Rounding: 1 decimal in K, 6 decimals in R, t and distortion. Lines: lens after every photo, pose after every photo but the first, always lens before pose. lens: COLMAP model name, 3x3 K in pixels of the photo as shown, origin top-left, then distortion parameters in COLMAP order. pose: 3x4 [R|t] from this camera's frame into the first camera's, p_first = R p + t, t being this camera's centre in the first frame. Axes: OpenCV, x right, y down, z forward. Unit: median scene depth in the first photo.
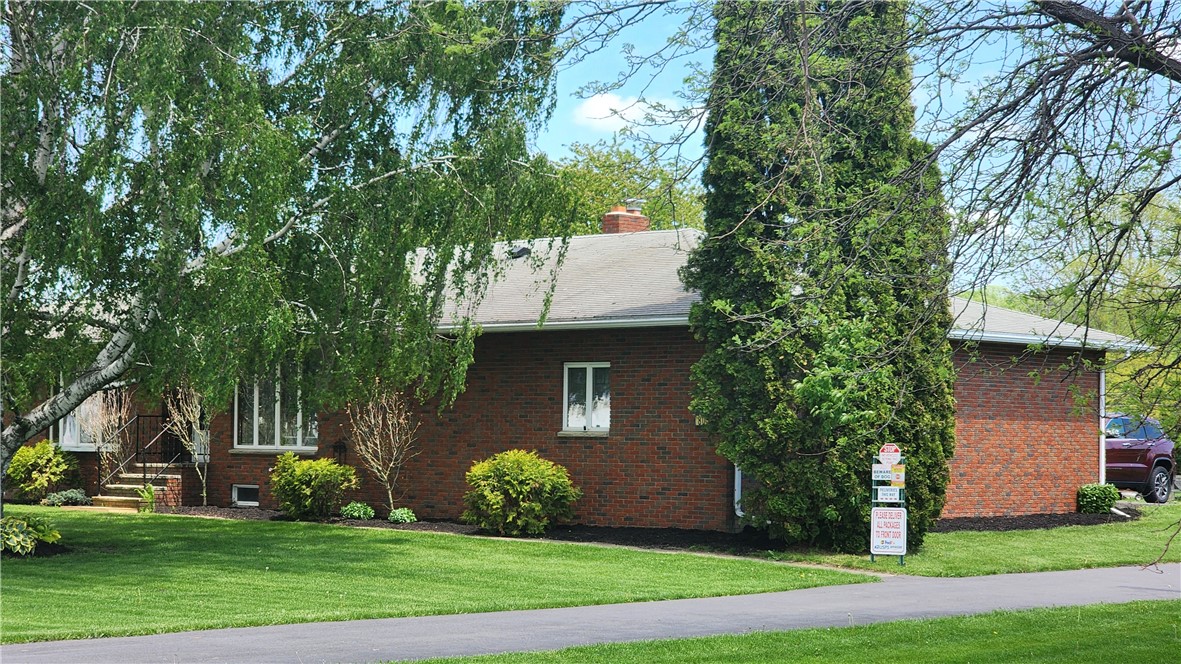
lens RADIAL K [[2372.1, 0, 590.5], [0, 2372.1, 332.0], [0, 0, 1]] dist [-0.301367, 0.005908]
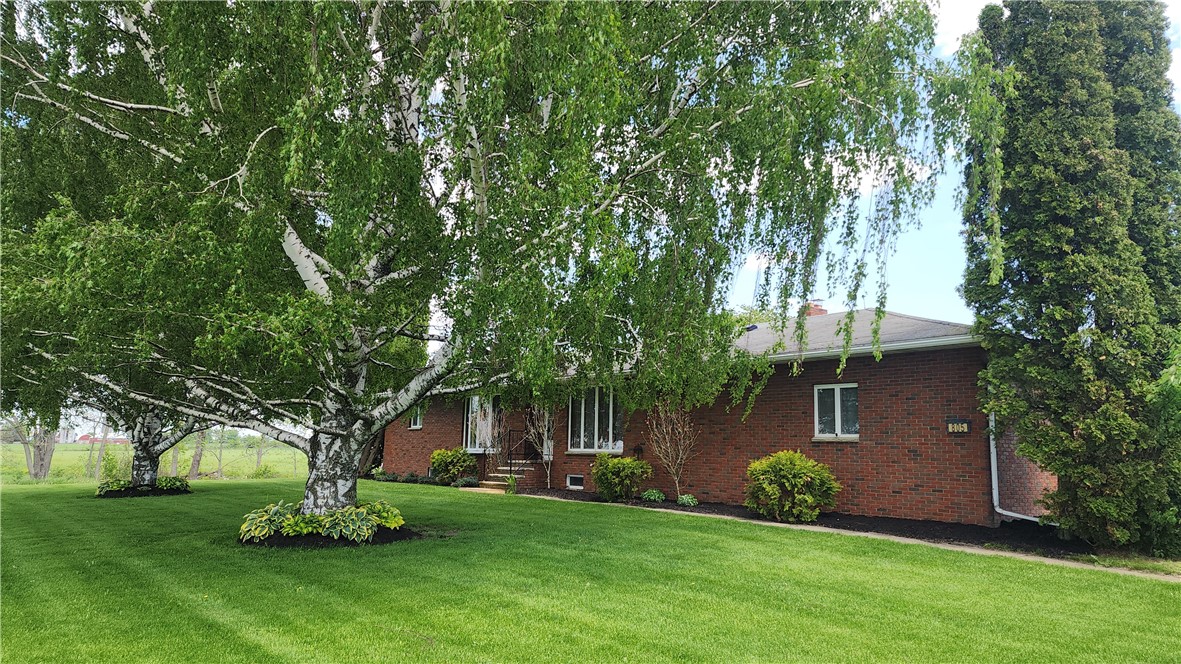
lens RADIAL K [[737.0, 0, 590.5], [0, 737.0, 332.0], [0, 0, 1]] dist [0.028329, -0.002050]
pose [[0.990612, -0.007841, -0.136479, -0.068983], [-0.009395, 0.992088, -0.125190, 0.032028], [0.136381, 0.125297, 0.982701, 0.508923]]
